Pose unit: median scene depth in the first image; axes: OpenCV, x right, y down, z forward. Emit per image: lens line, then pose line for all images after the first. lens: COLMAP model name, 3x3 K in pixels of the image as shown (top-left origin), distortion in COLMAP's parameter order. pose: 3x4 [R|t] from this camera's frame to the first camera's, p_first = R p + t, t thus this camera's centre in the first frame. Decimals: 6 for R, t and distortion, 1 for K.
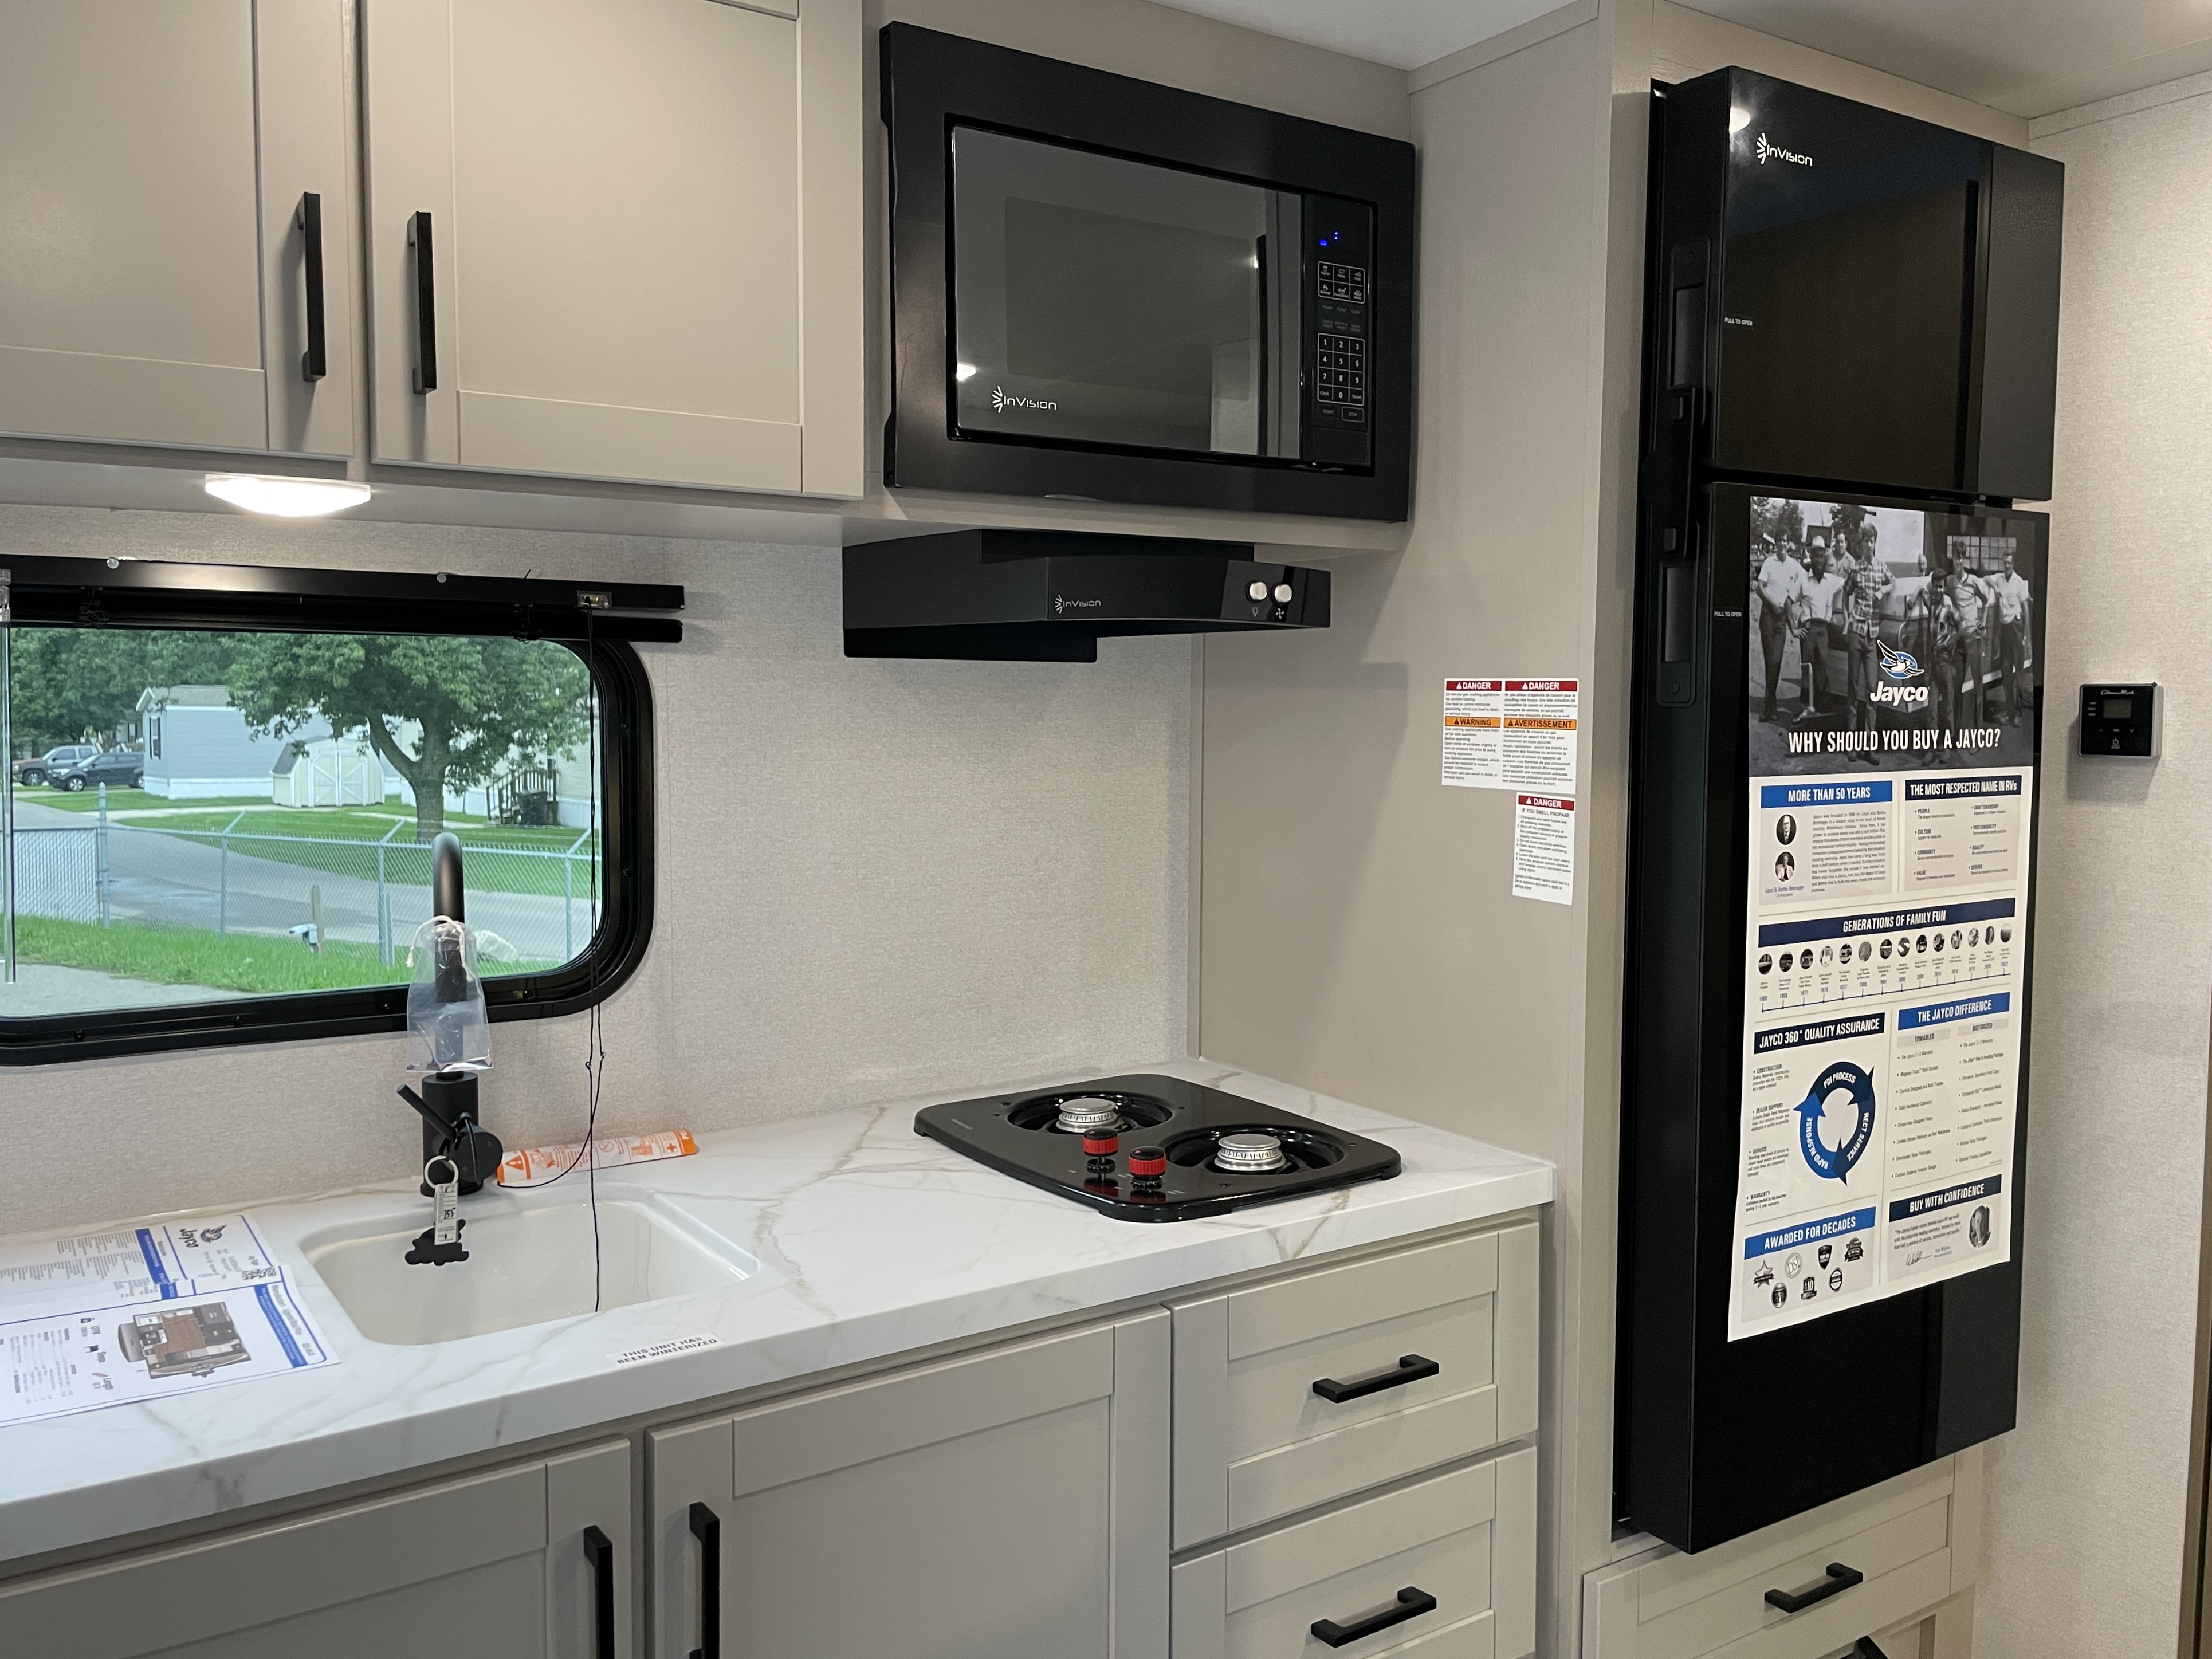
lens RADIAL K [[1730.2, 0, 1102.3], [0, 1730.2, 845.7], [0, 0, 1]] dist [0.038868, -0.052434]
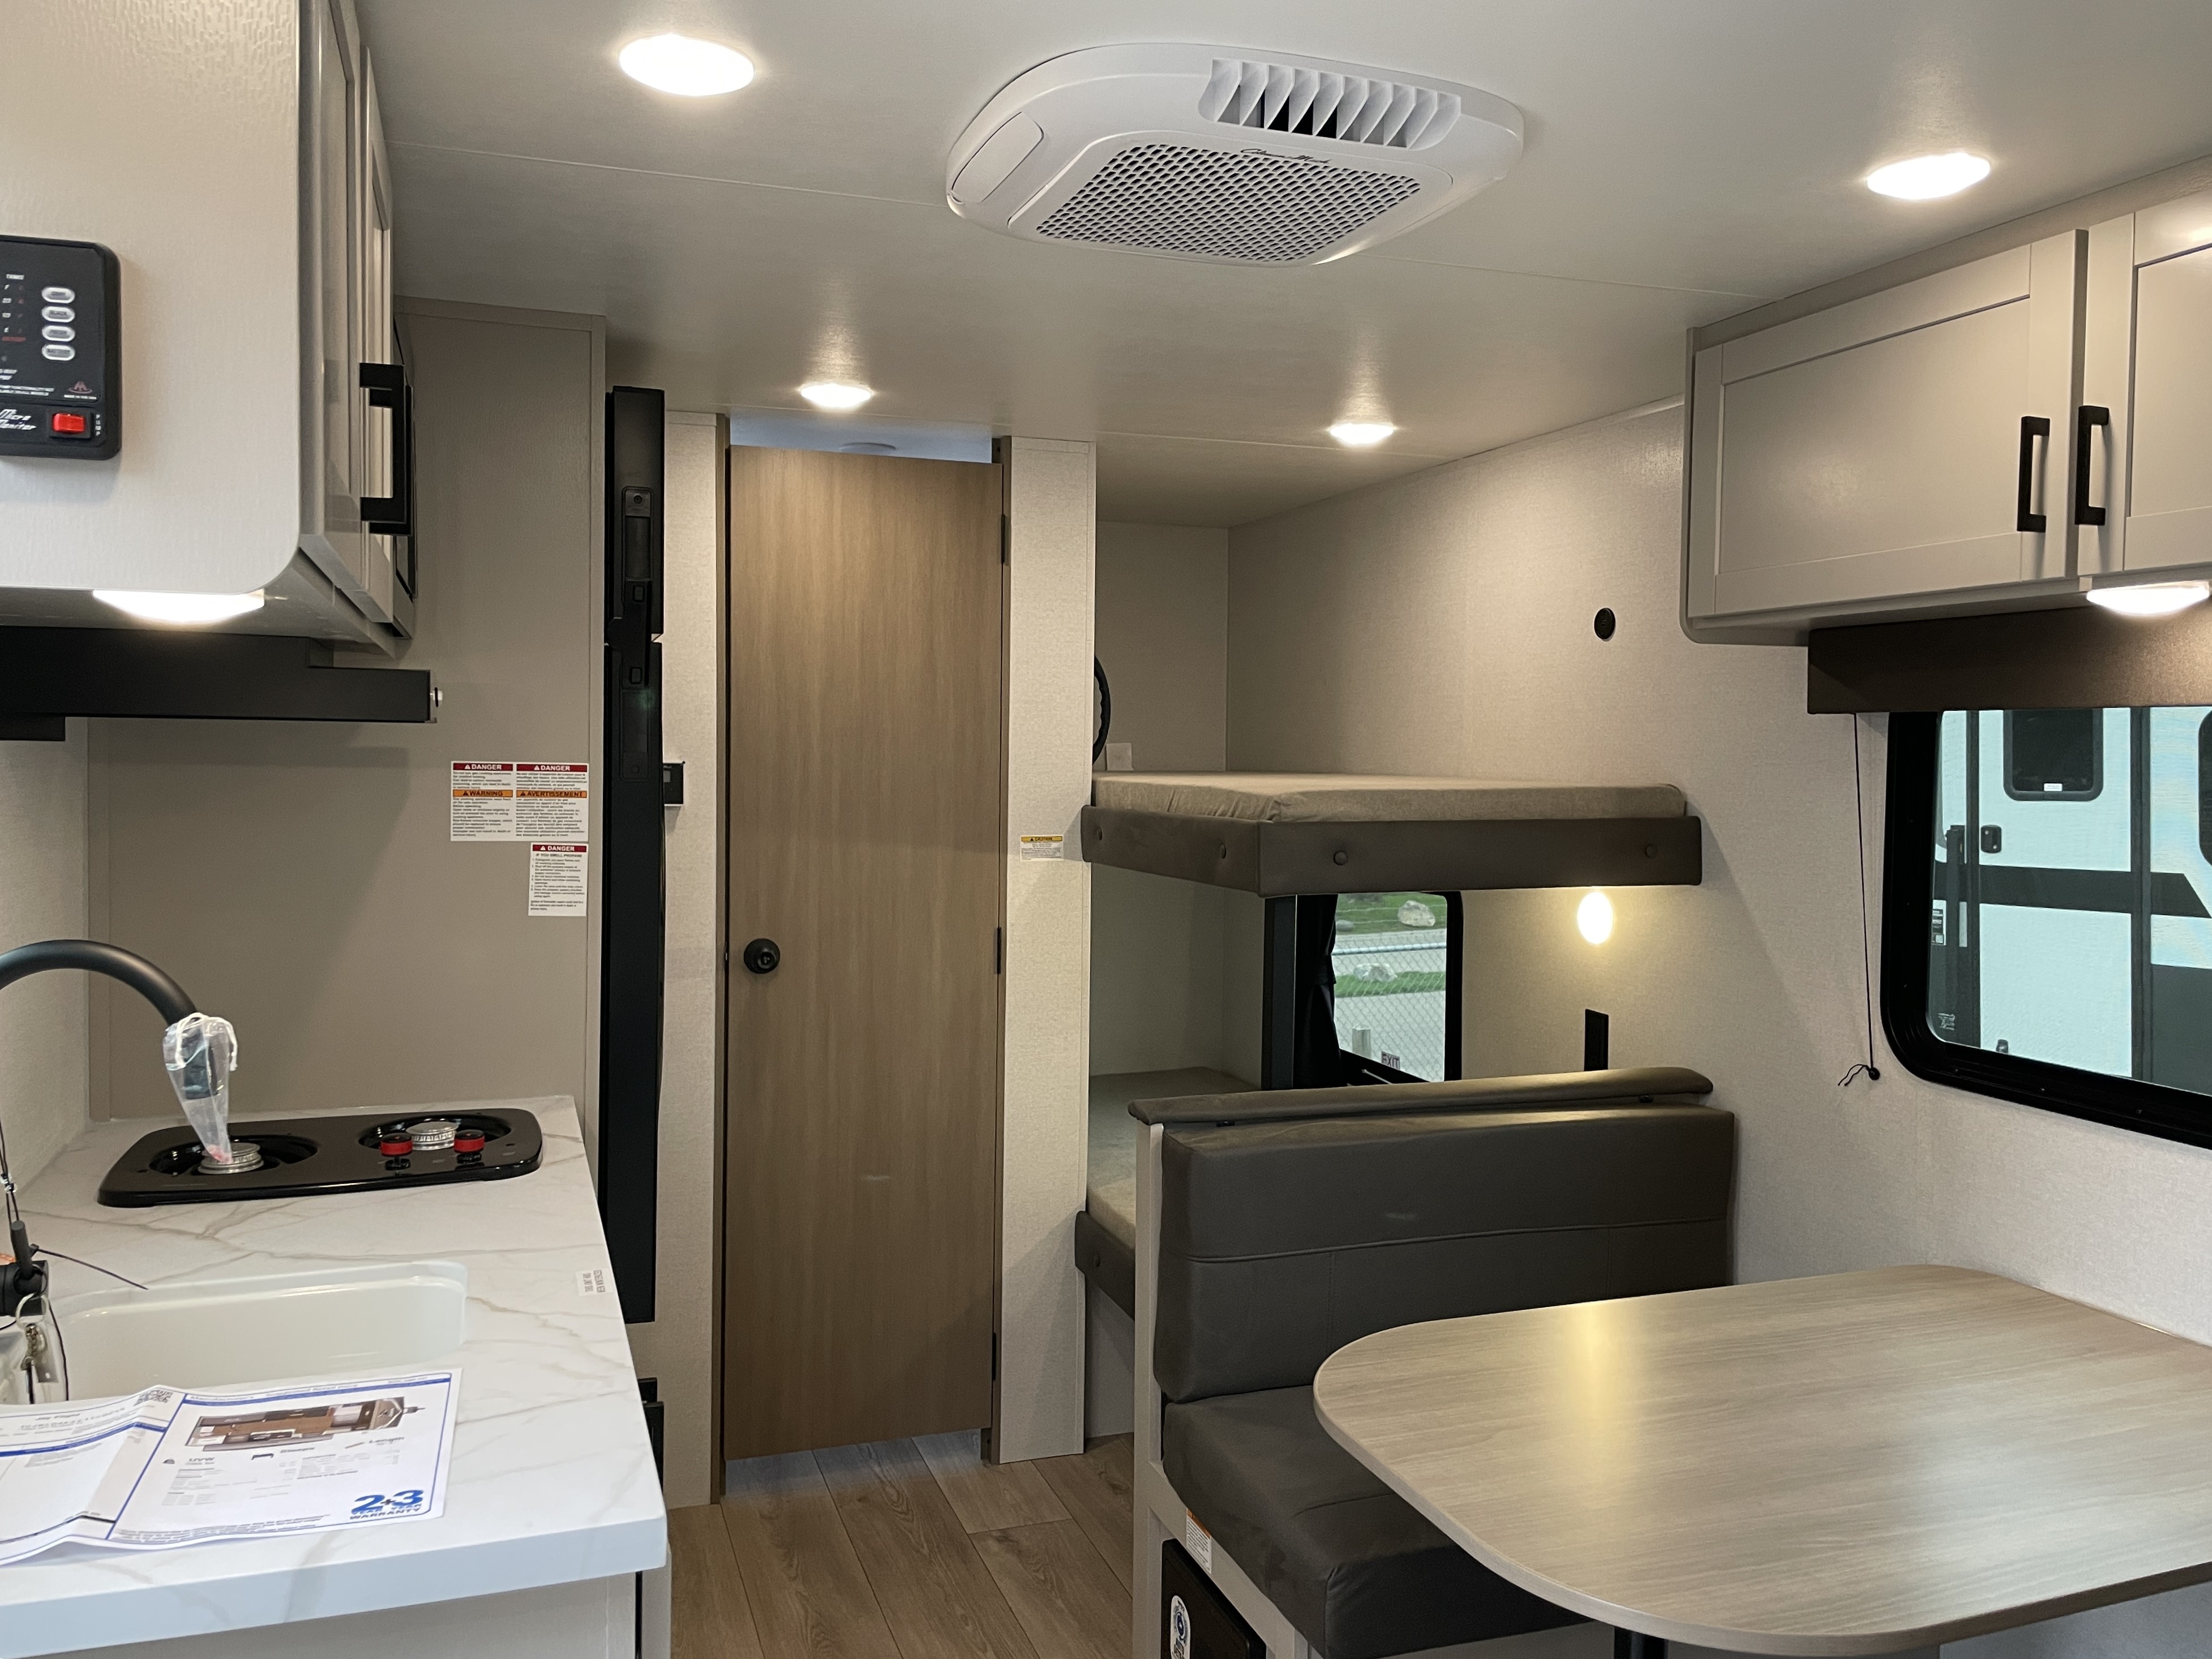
lens RADIAL K [[1730.3, 0, 1101.9], [0, 1730.3, 814.6], [0, 0, 1]] dist [0.038868, -0.052434]
pose [[0.256031, -0.032408, 0.966125, -1.030803], [0.075173, 0.997079, 0.013524, -0.038660], [-0.963741, 0.069164, 0.257720, 0.190695]]
